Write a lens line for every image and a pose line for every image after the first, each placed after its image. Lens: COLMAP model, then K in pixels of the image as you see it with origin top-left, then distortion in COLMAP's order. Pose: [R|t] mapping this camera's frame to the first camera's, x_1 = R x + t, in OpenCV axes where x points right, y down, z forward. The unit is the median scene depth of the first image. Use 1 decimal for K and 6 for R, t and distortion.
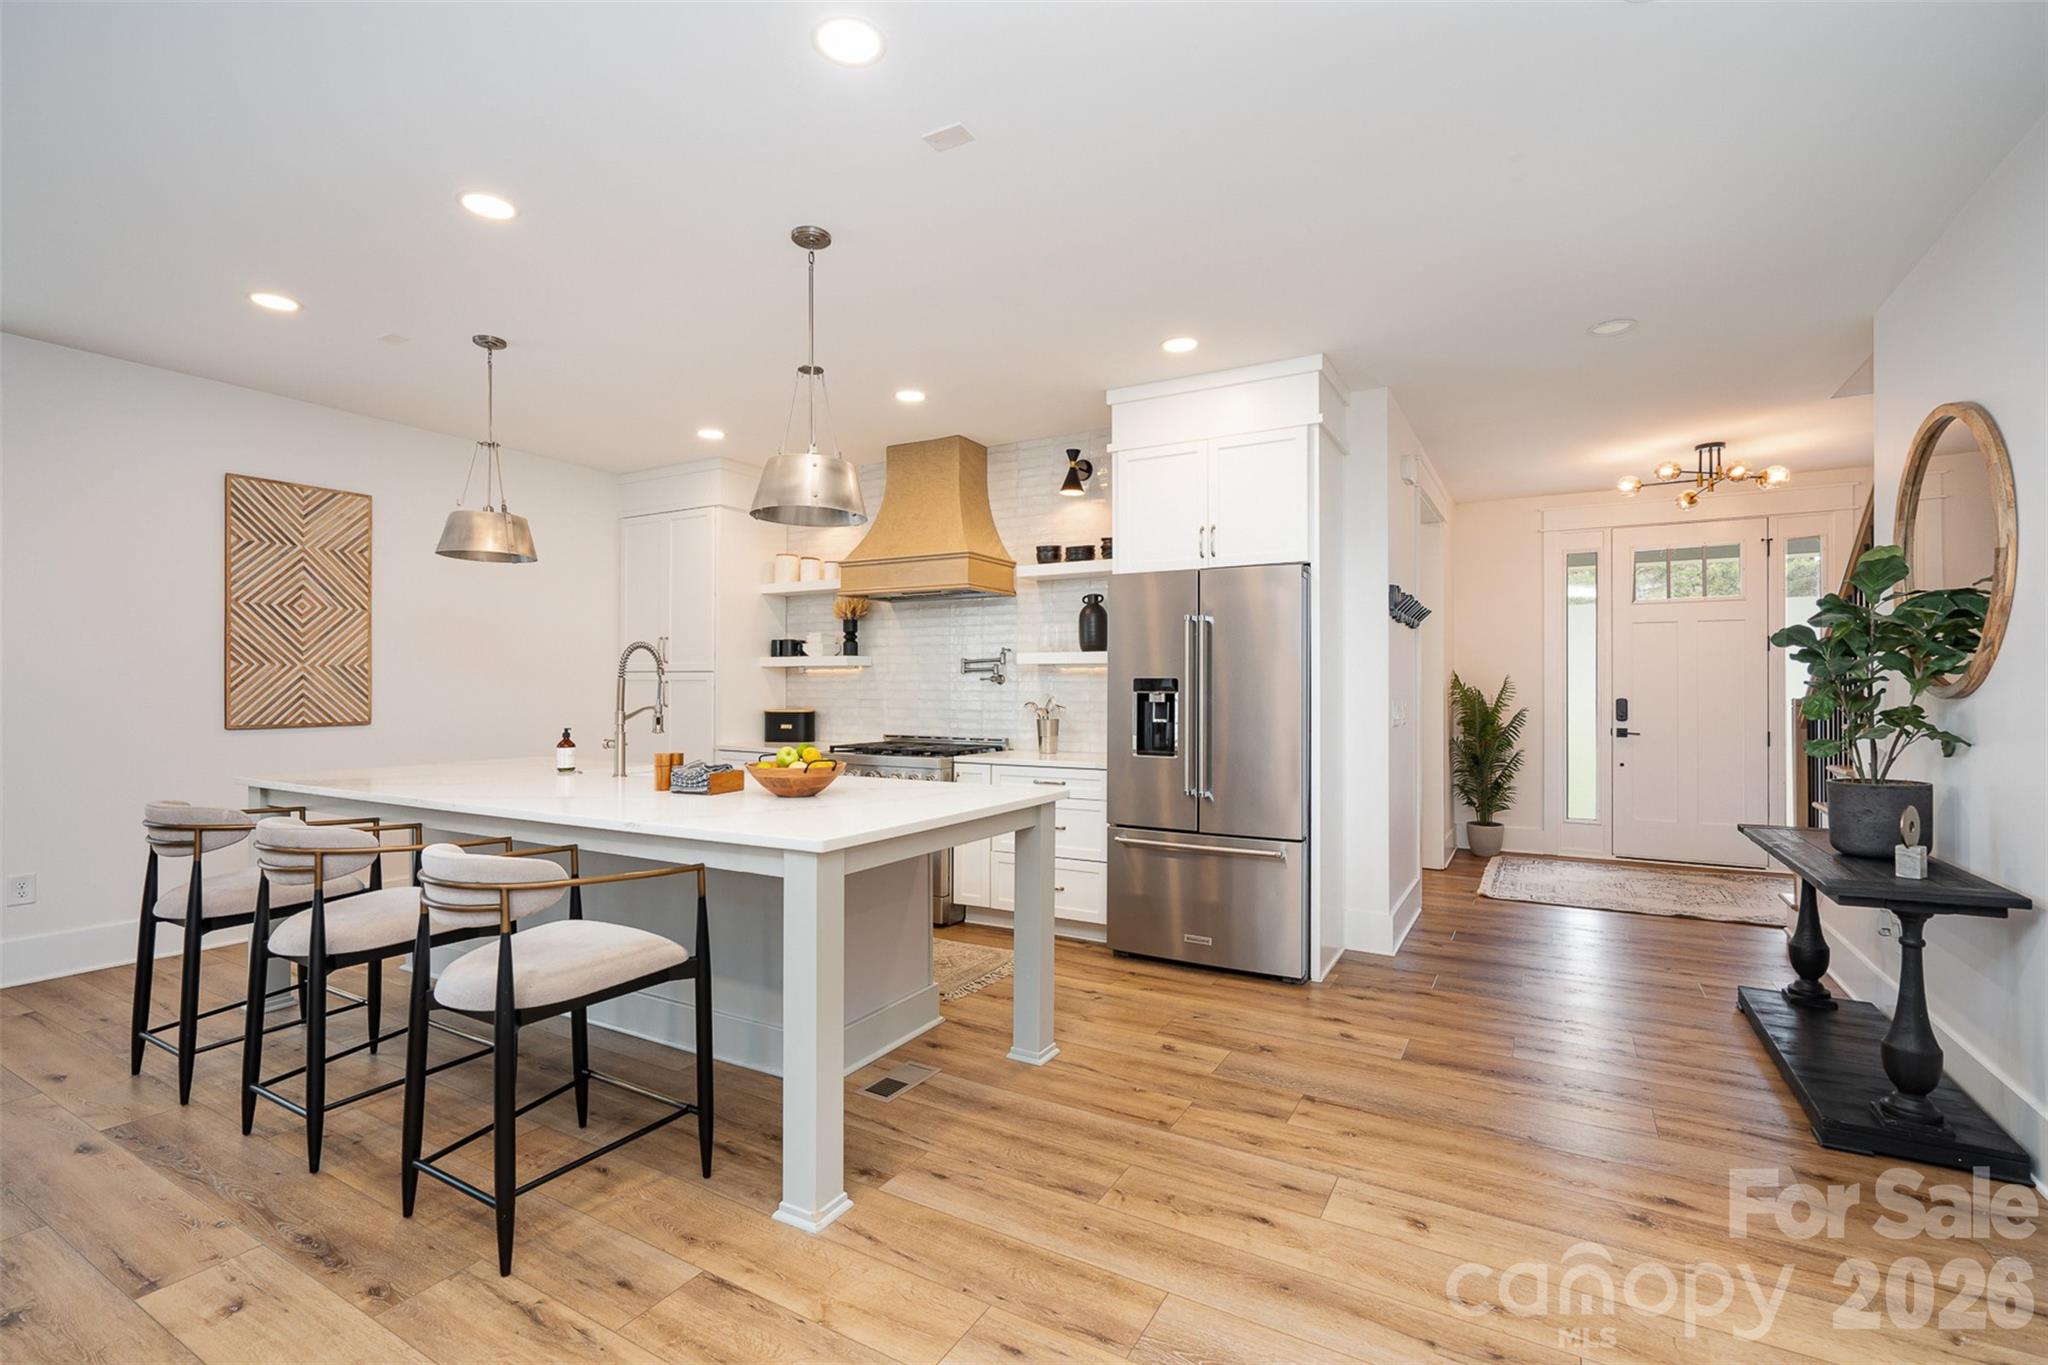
lens RADIAL K [[916.6, 0, 1014.2], [0, 916.6, 683.3], [0, 0, 1]] dist [-0.006767, 0.003300]
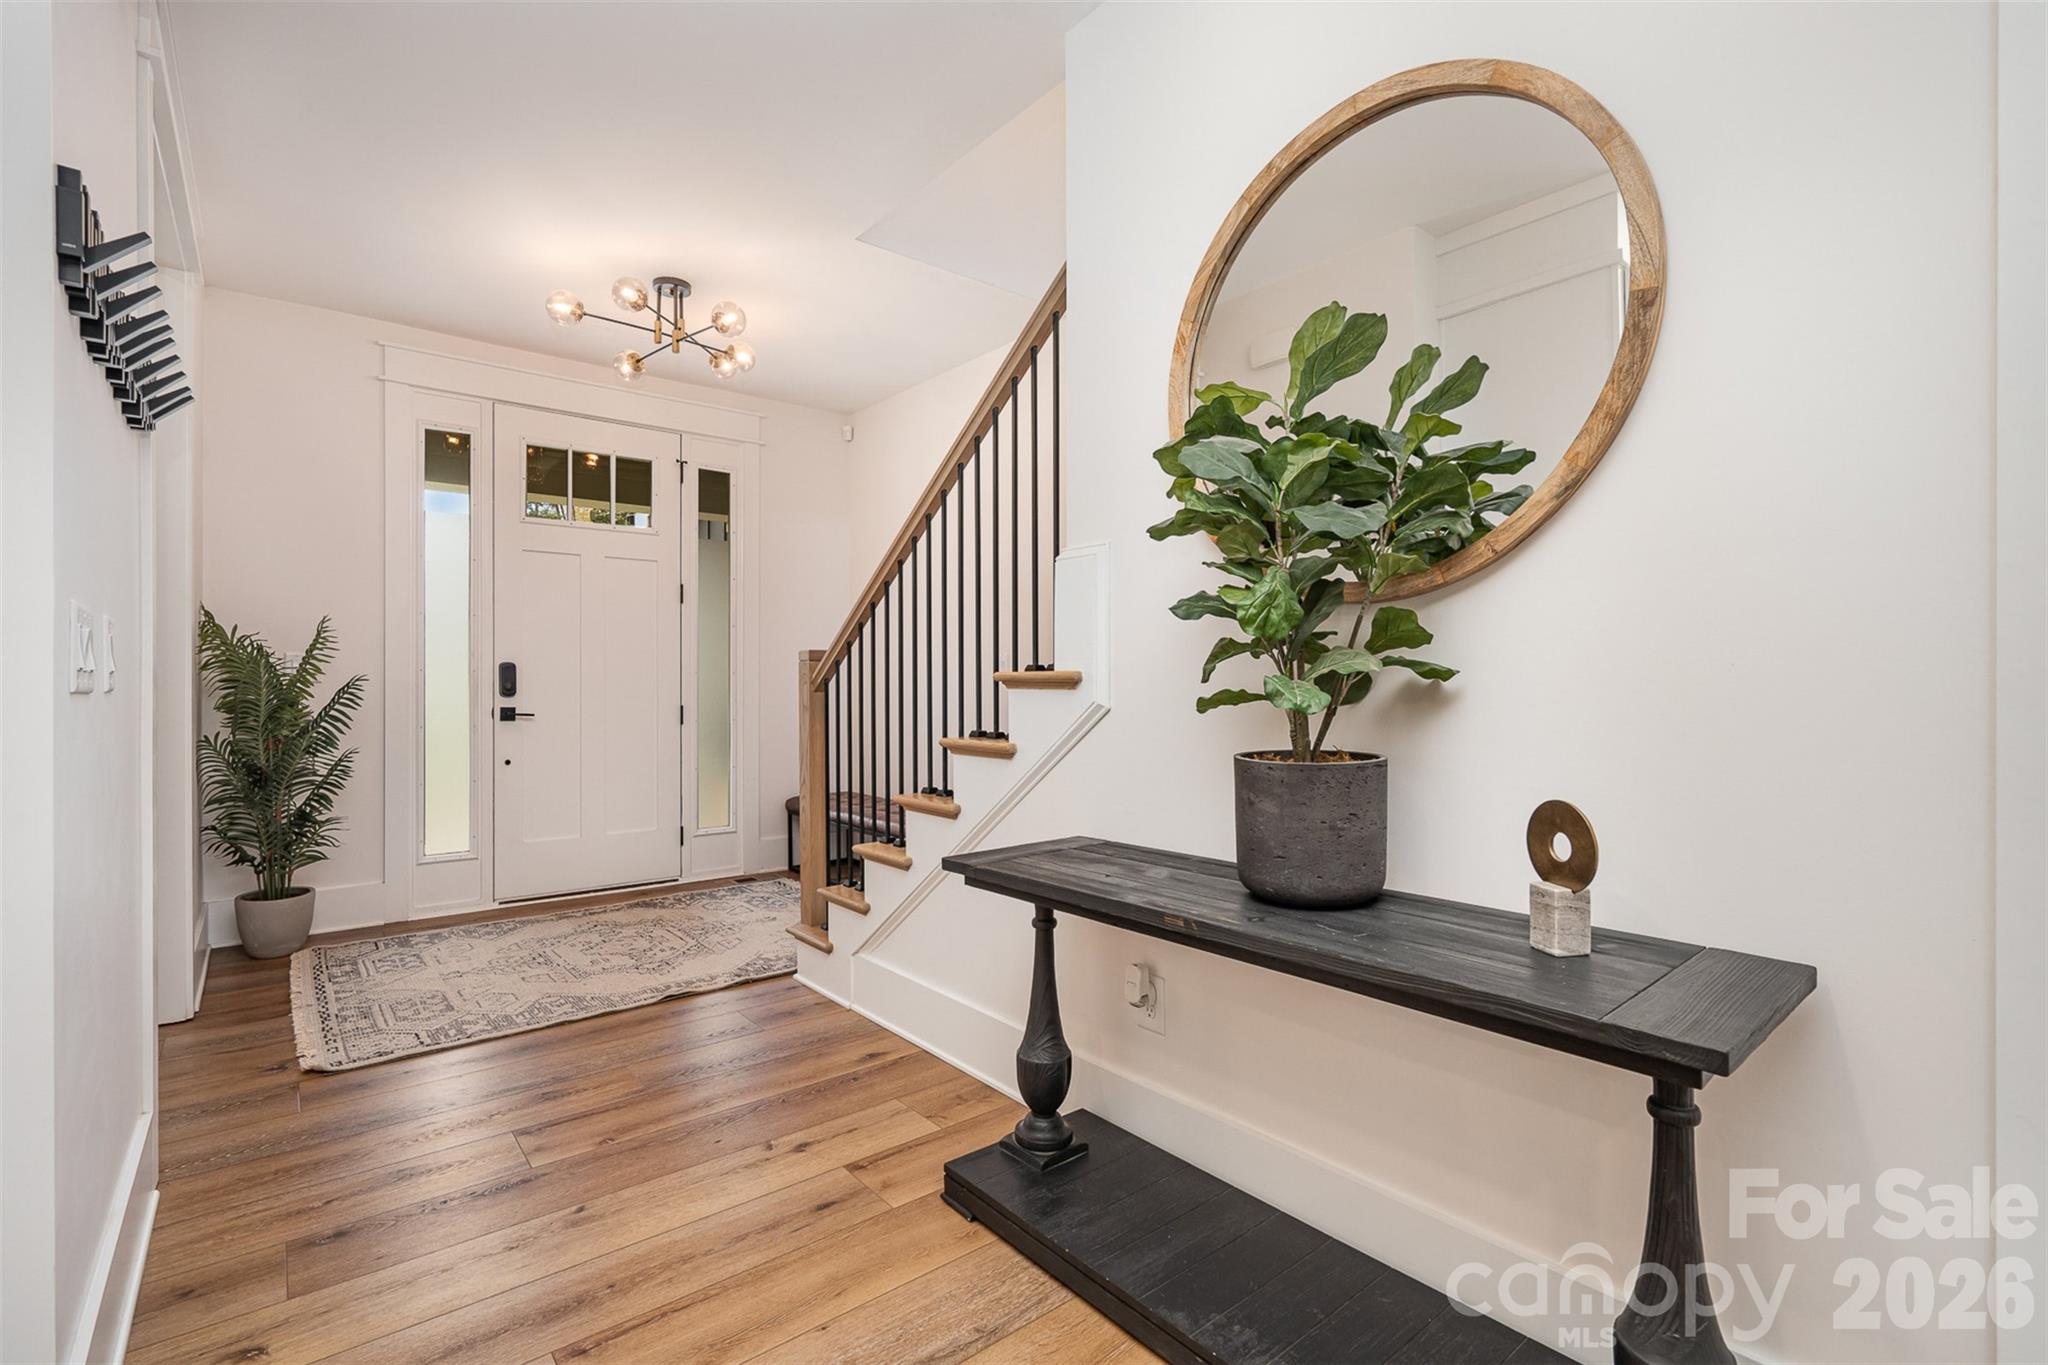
lens RADIAL K [[916.6, 0, 1028.6], [0, 916.6, 682.7], [0, 0, 1]] dist [-0.006767, 0.003300]
pose [[0.344992, -0.001753, 0.938604, 0.232420], [-0.004253, 0.999985, 0.003431, 0.037442], [-0.938596, -0.005176, 0.344980, 0.566679]]
